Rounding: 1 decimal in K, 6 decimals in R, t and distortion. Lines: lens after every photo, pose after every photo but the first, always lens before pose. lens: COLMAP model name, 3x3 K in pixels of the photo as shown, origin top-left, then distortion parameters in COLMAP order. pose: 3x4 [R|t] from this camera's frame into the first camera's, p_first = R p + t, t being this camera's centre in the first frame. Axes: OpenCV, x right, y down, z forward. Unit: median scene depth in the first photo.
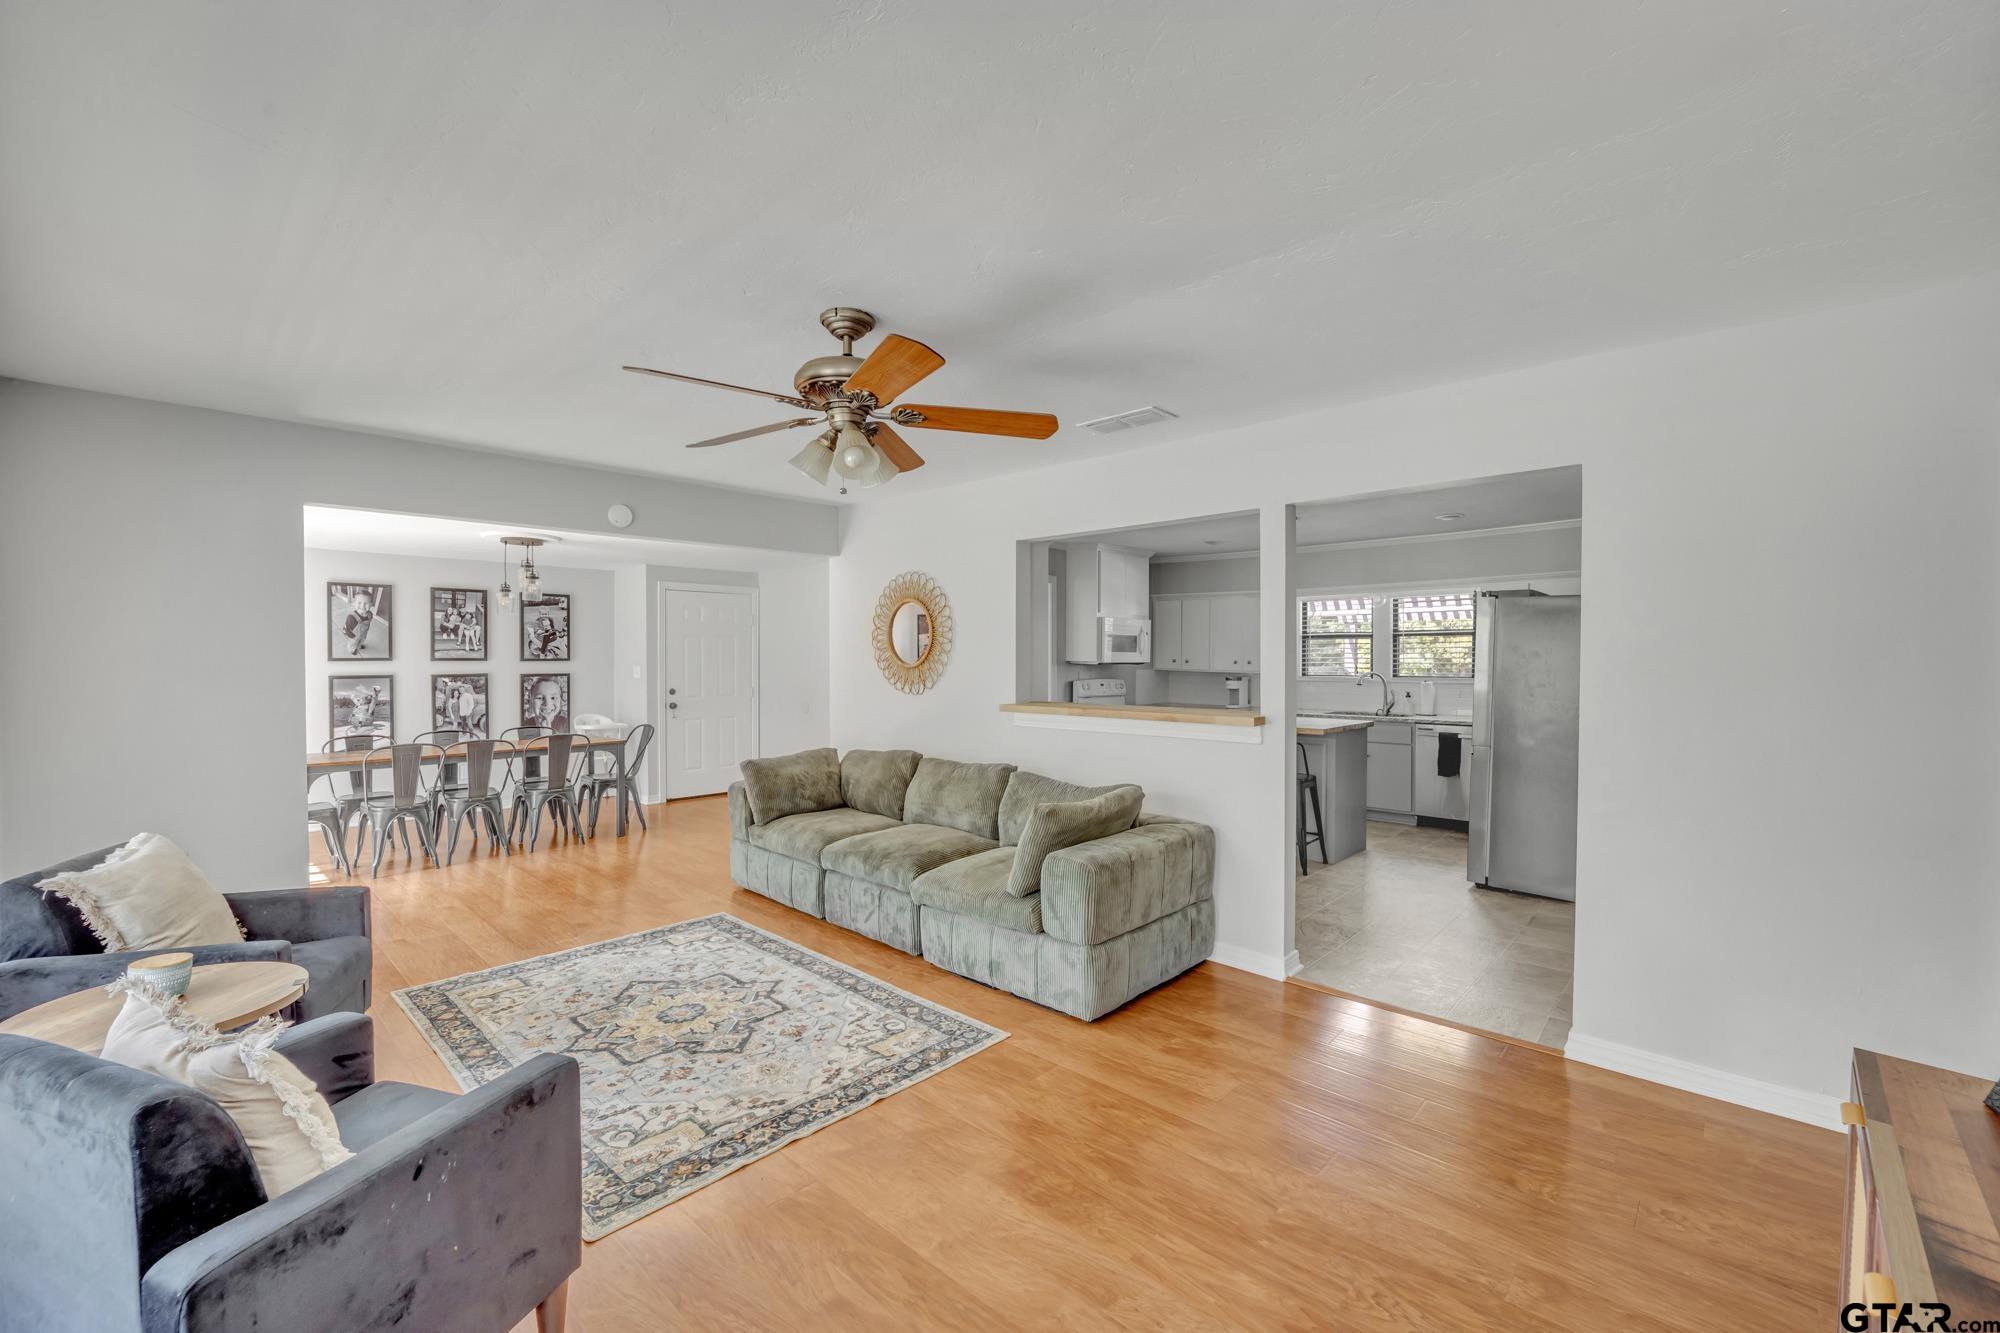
lens RADIAL K [[817.9, 0, 986.1], [0, 817.9, 667.4], [0, 0, 1]] dist [-0.025006, -0.000504]
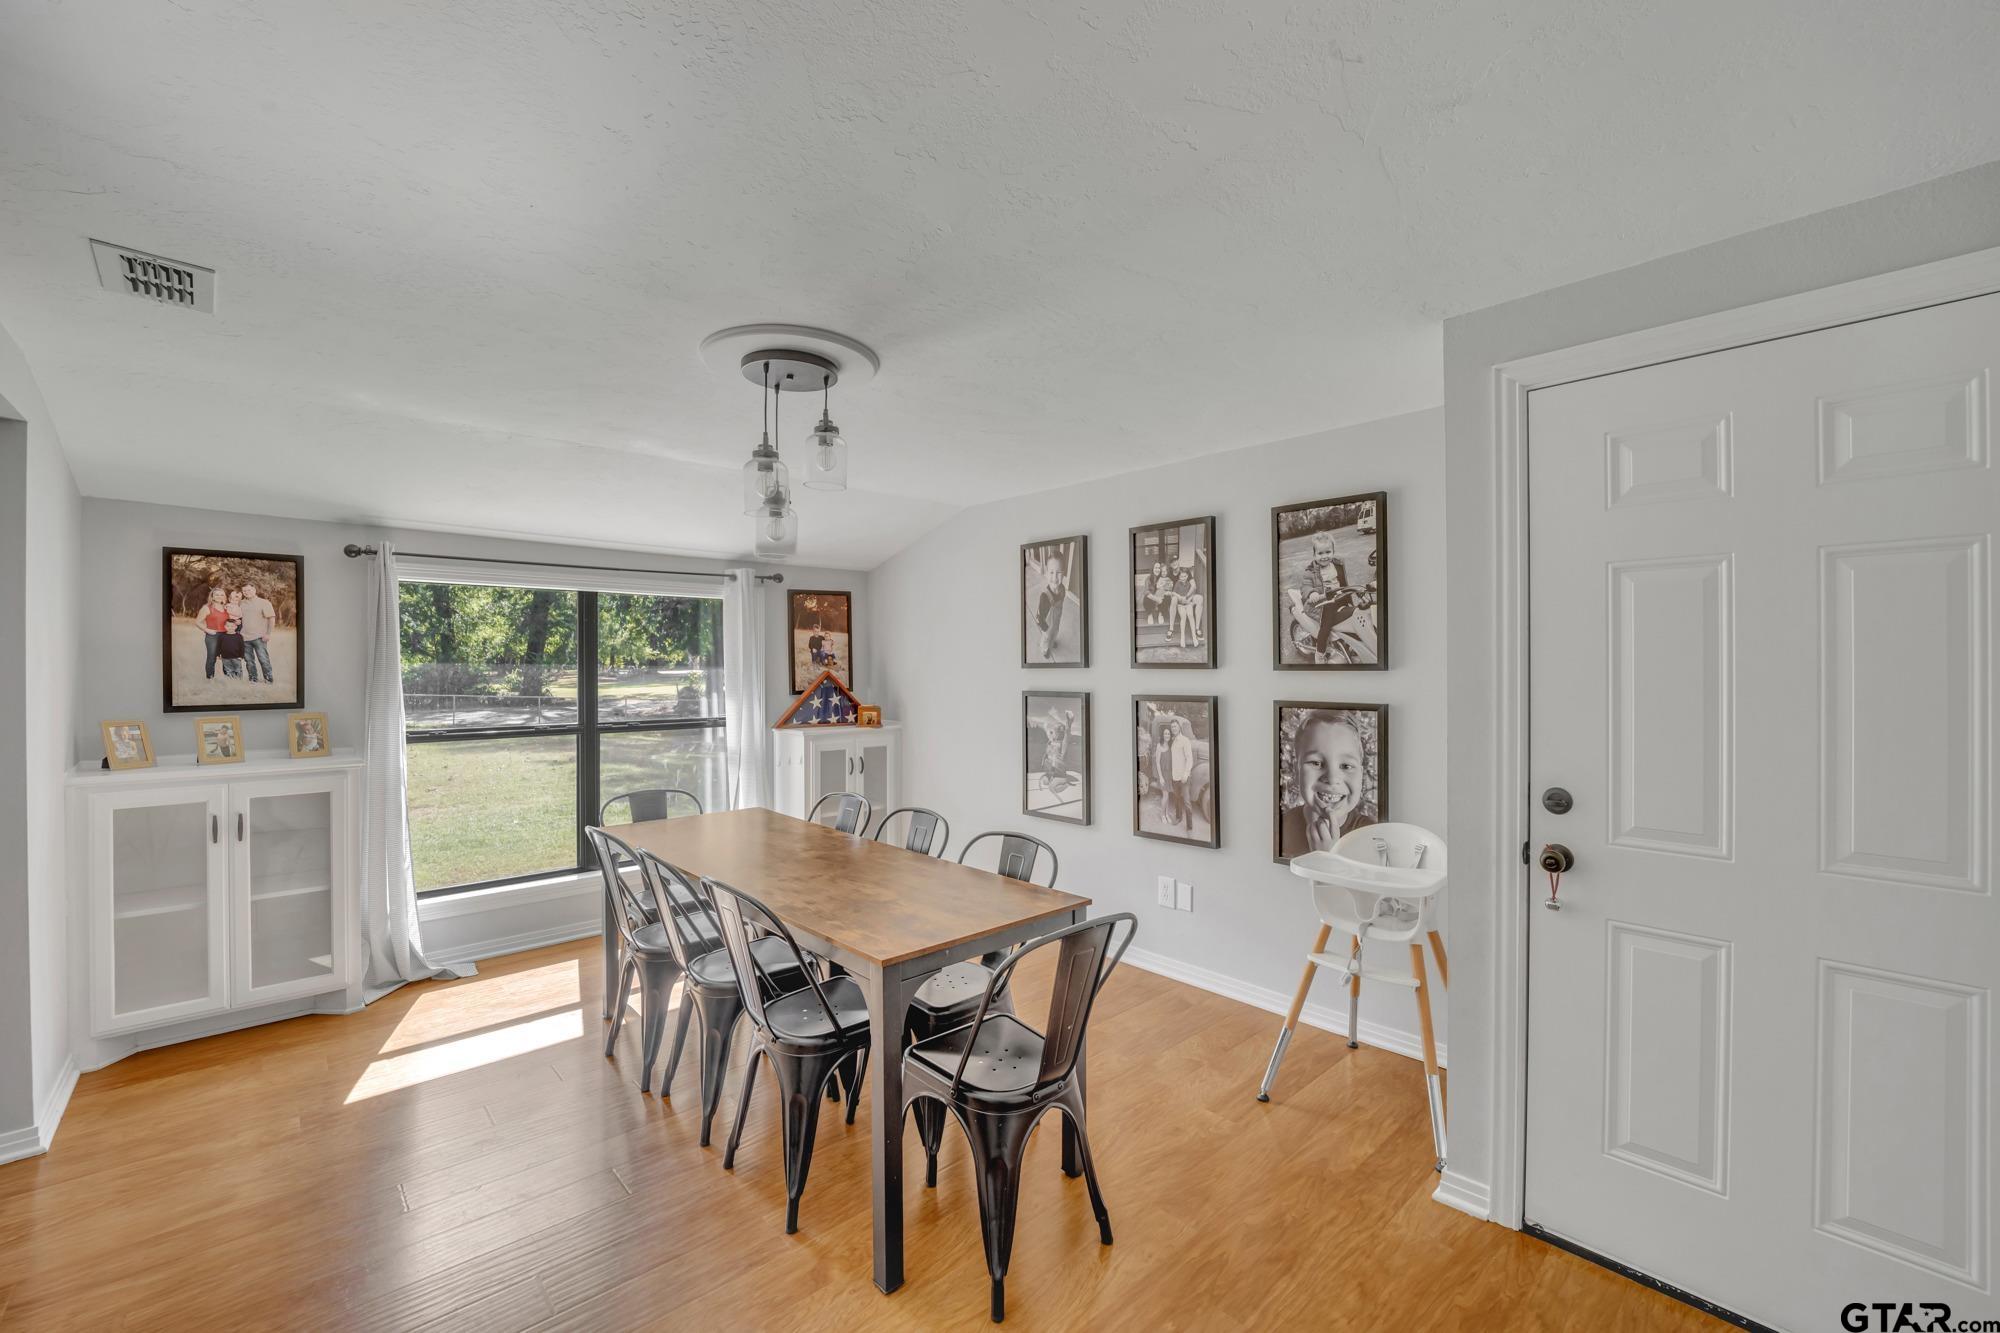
lens RADIAL K [[817.9, 0, 994.9], [0, 817.9, 665.6], [0, 0, 1]] dist [-0.025006, -0.000504]
pose [[-0.050815, 0.004209, -0.998699, -0.159257], [-0.008881, 0.999950, 0.004667, -0.012256], [0.998669, 0.009107, -0.050775, 0.991401]]
